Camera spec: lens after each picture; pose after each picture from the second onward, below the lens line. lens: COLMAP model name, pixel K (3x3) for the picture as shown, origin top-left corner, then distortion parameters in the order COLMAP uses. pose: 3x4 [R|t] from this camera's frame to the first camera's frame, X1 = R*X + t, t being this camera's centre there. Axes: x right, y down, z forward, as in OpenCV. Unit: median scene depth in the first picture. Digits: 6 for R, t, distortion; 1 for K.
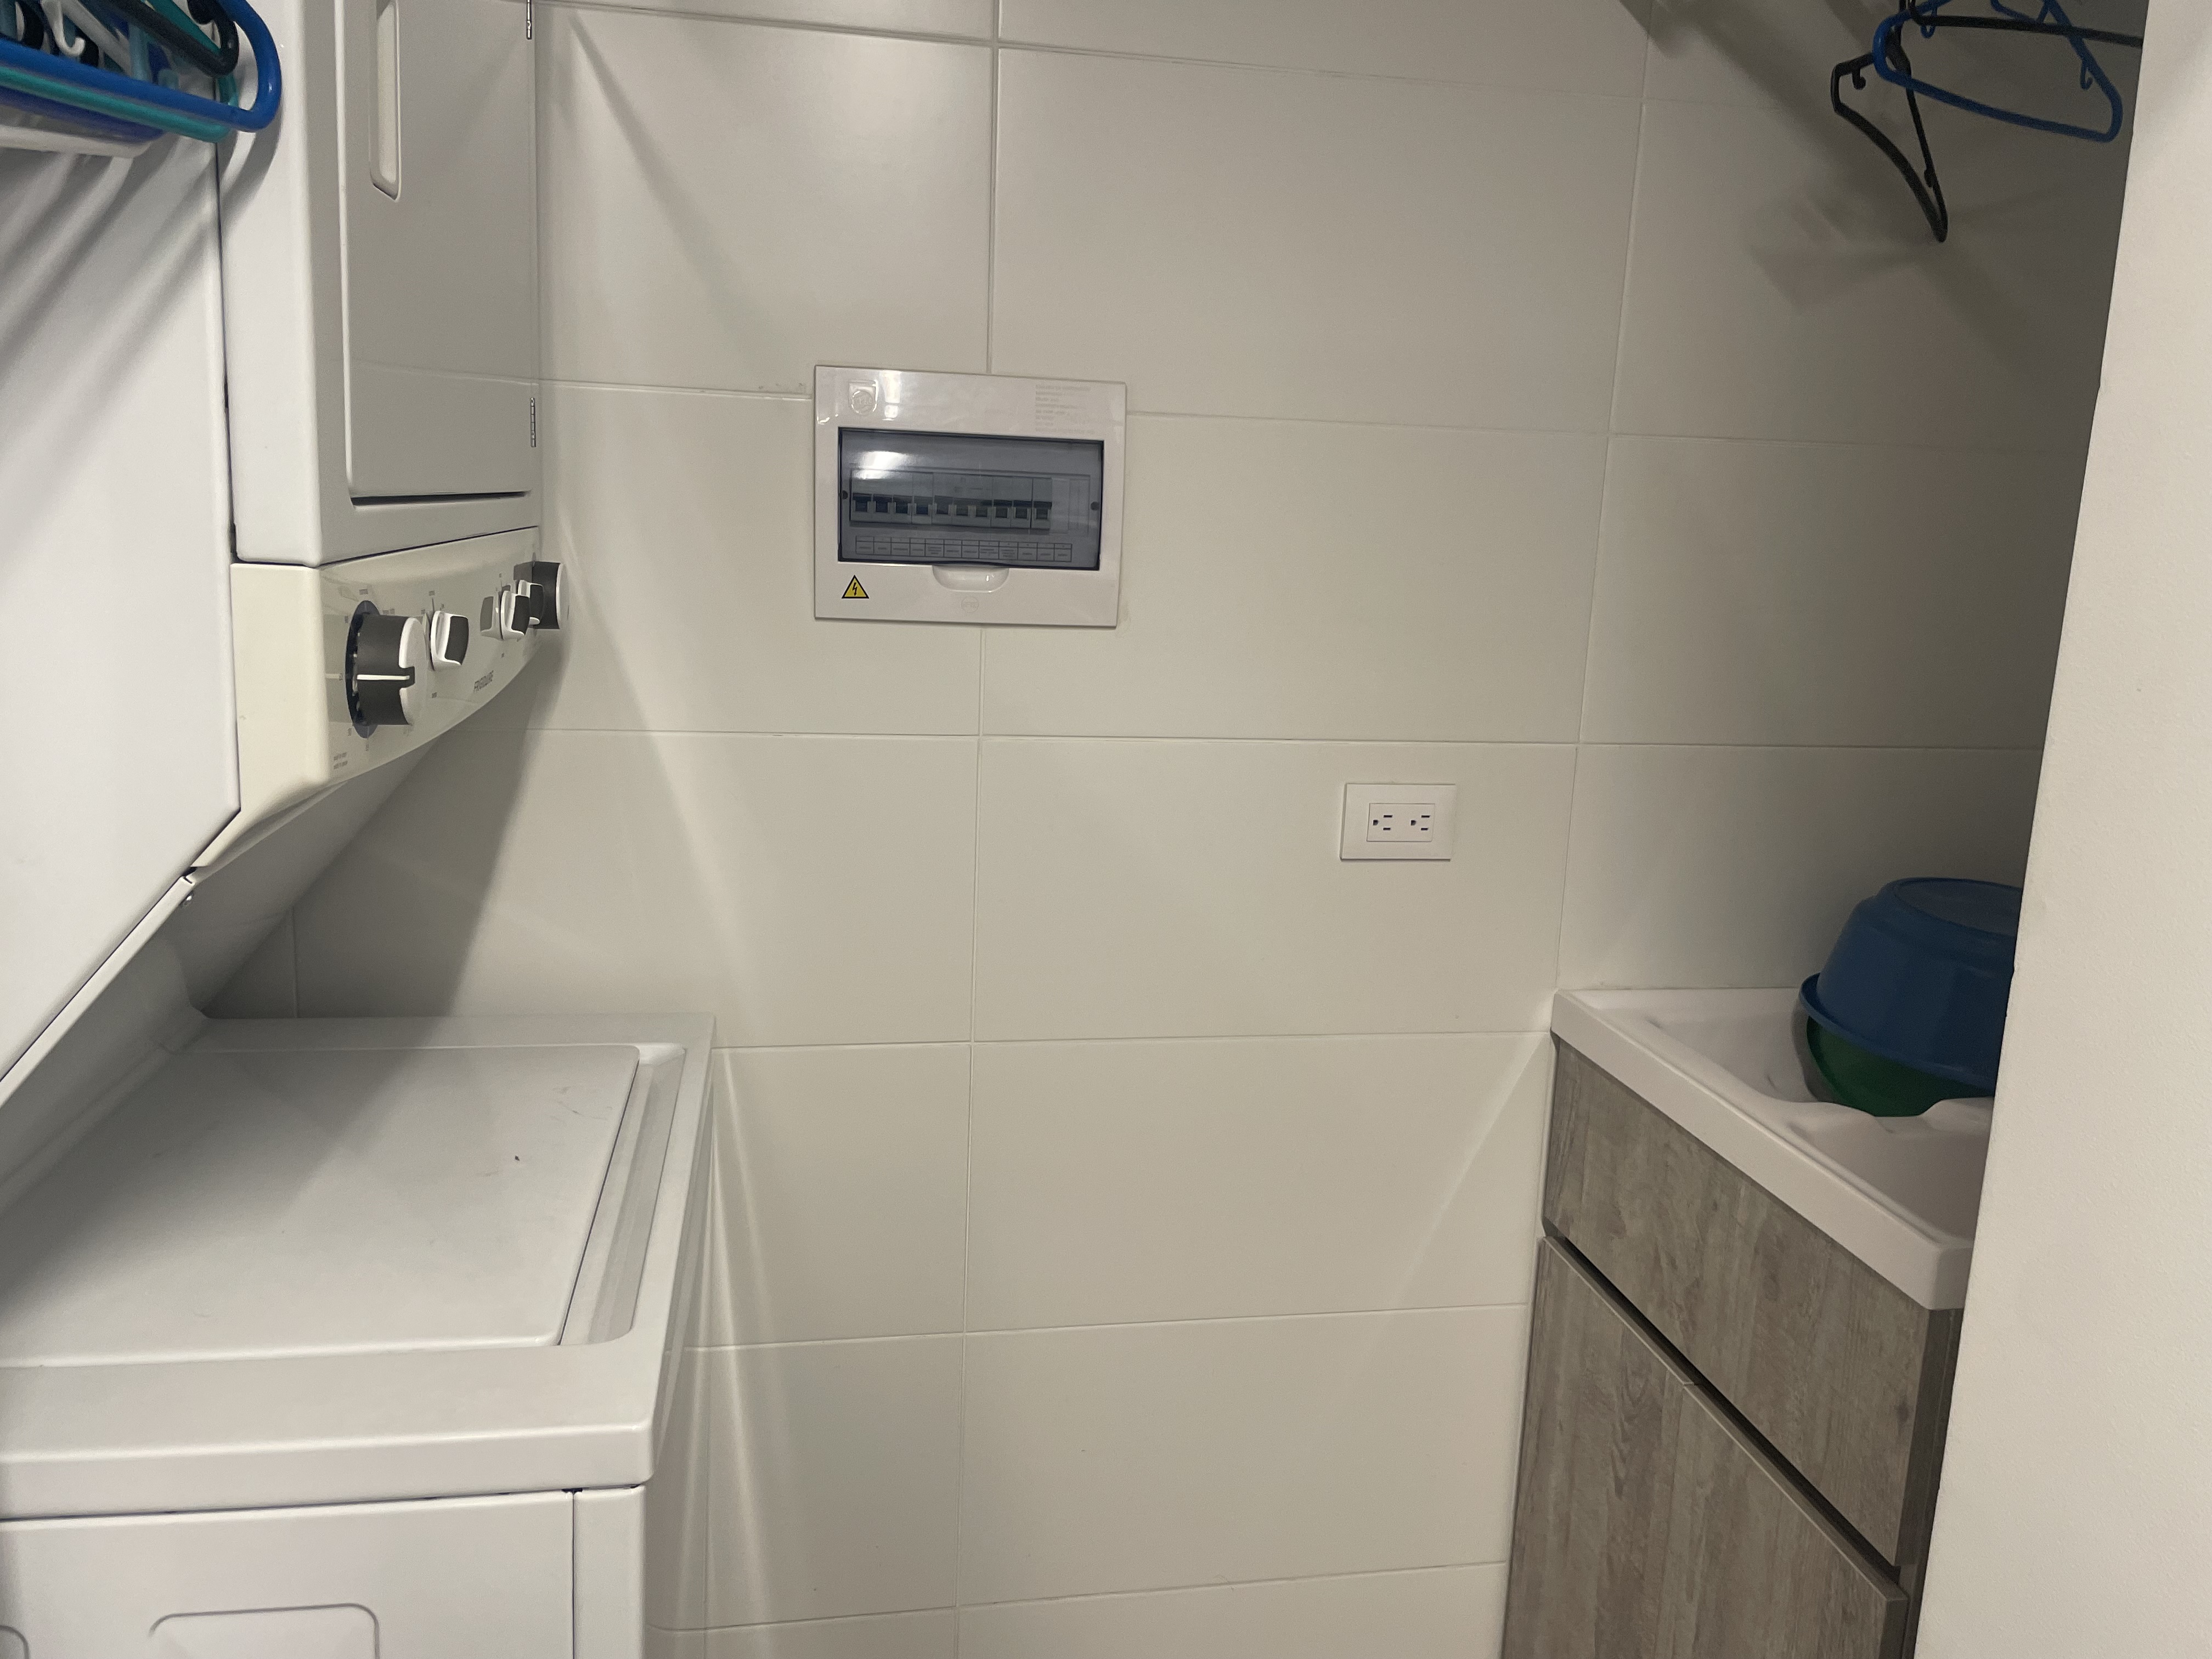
lens RADIAL K [[1688.3, 0, 1110.2], [0, 1688.3, 819.7], [0, 0, 1]] dist [0.081502, -0.102563]
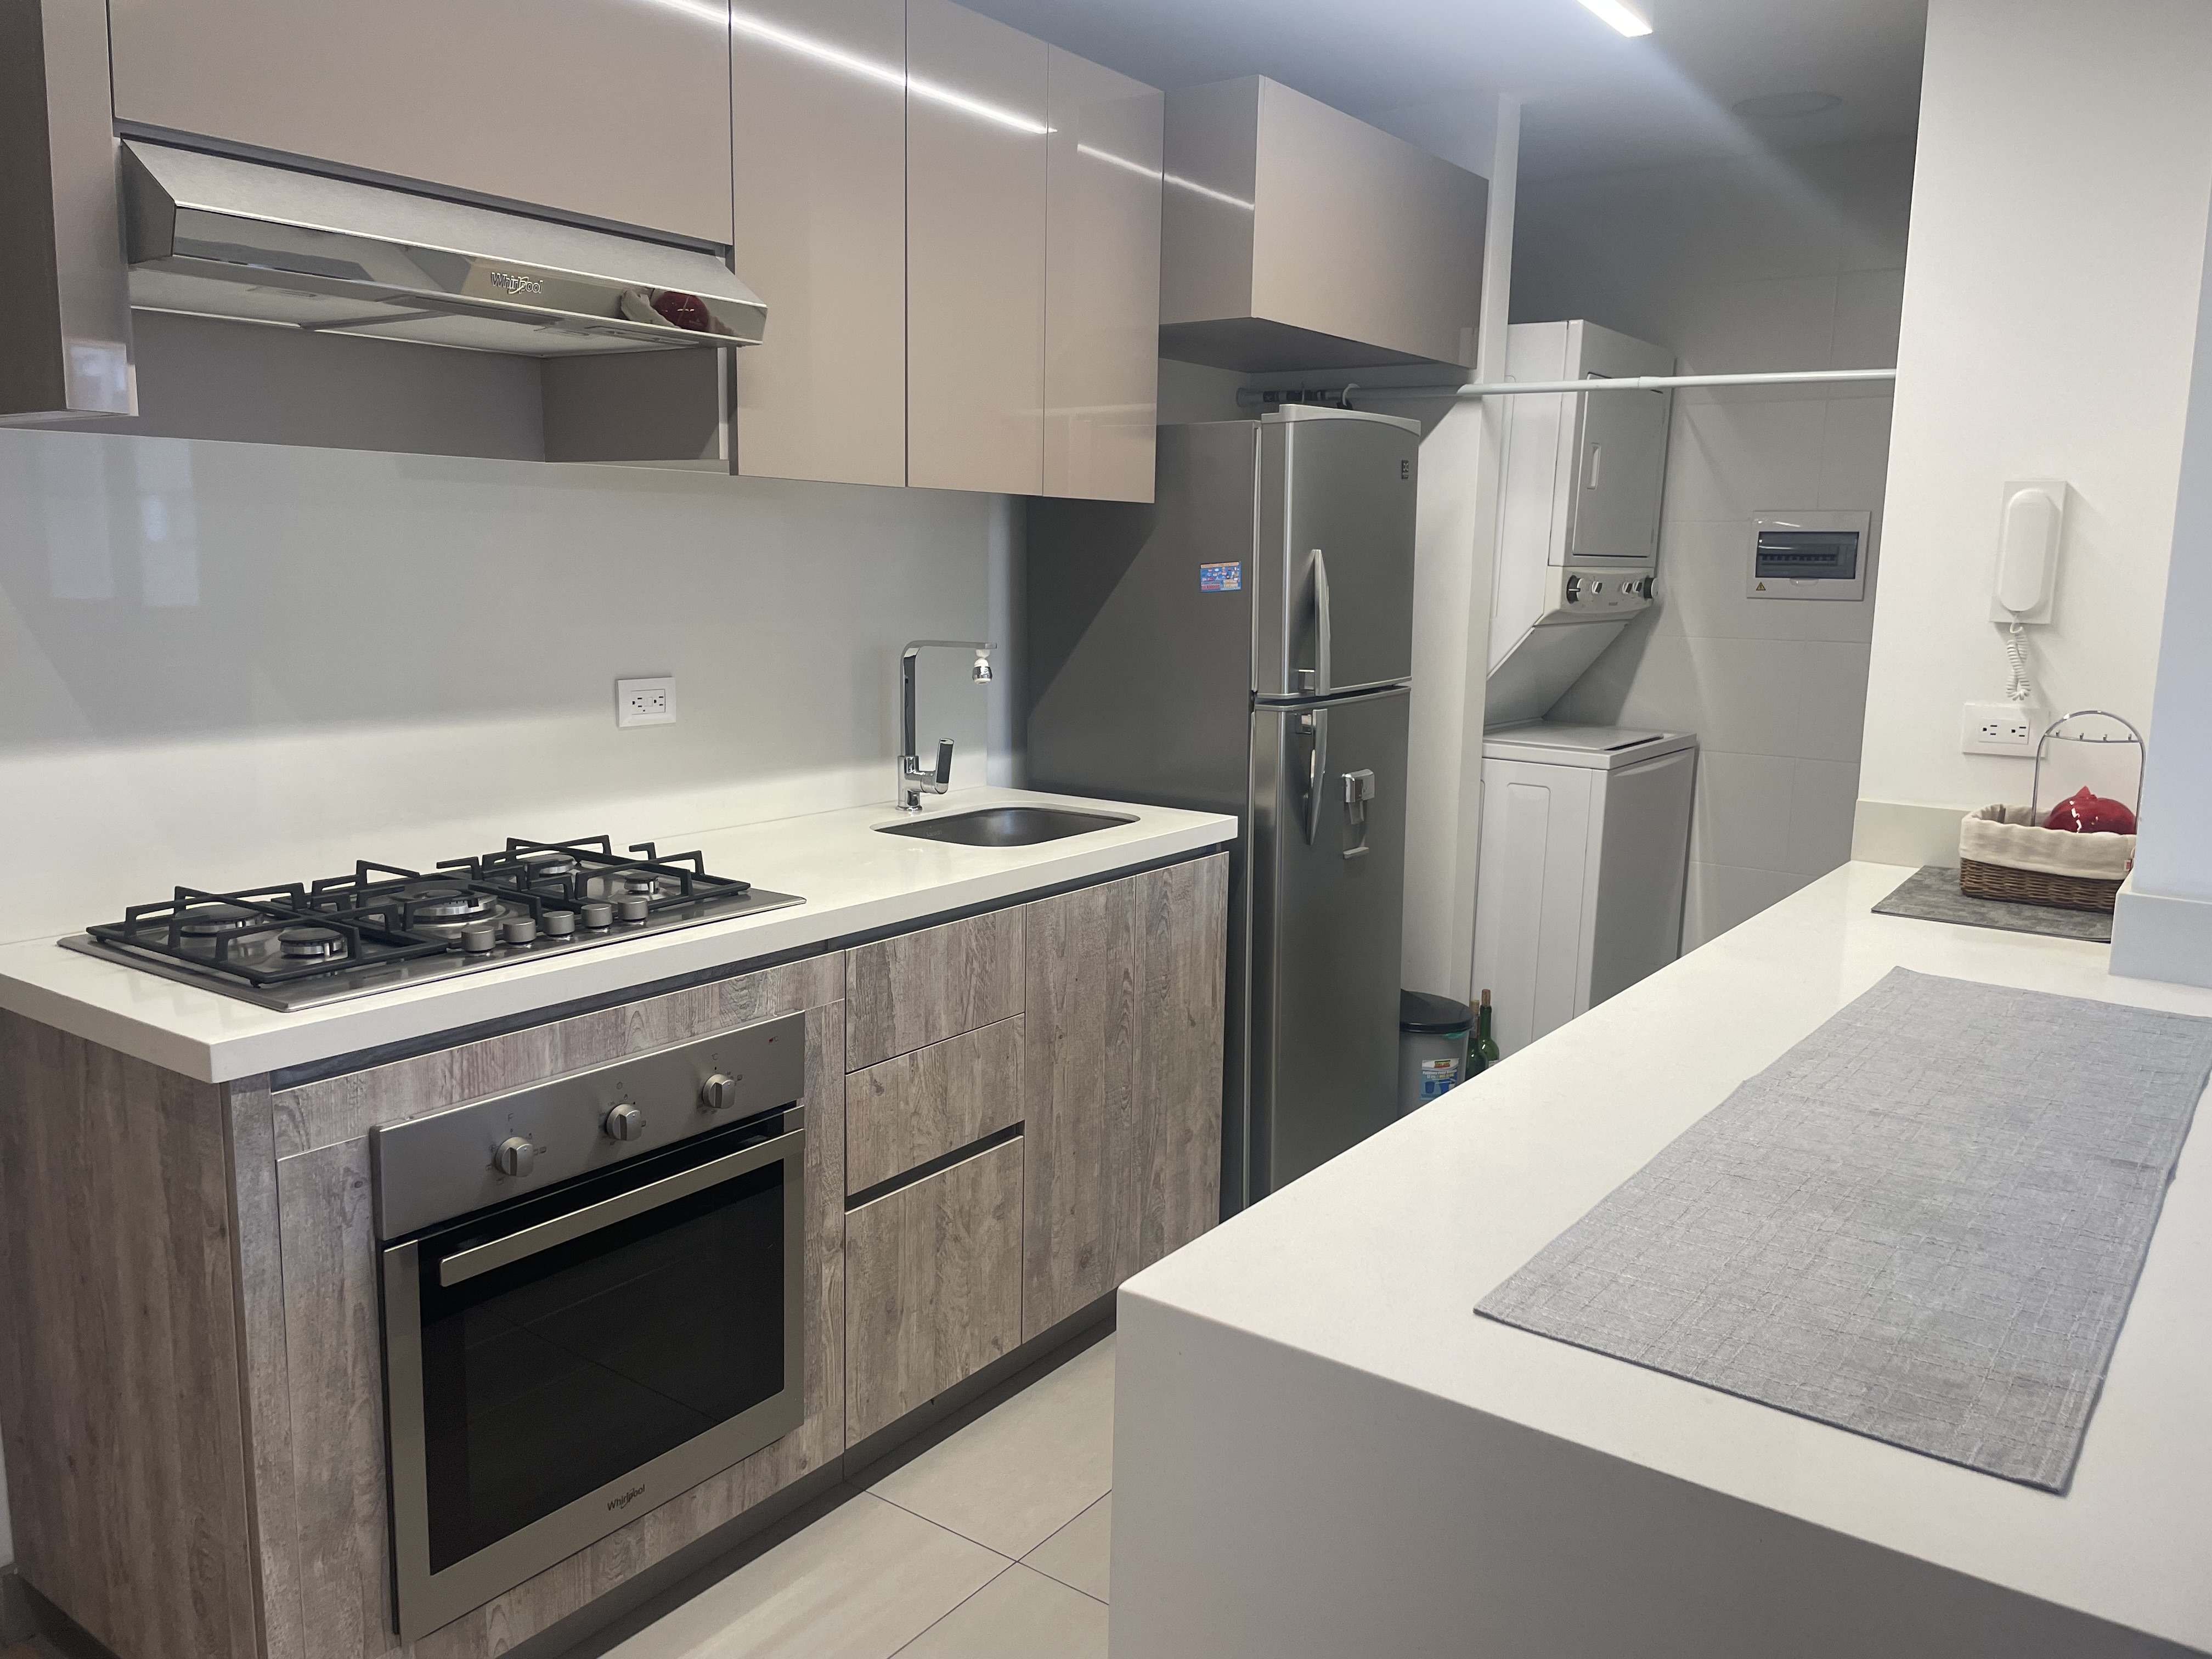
lens RADIAL K [[1688.3, 0, 1108.5], [0, 1688.3, 831.1], [0, 0, 1]] dist [0.081502, -0.102563]
pose [[0.705356, 0.084901, -0.703750, 1.143172], [-0.123045, 0.992395, -0.003603, 0.422437], [0.698092, 0.089134, 0.710438, -1.795482]]
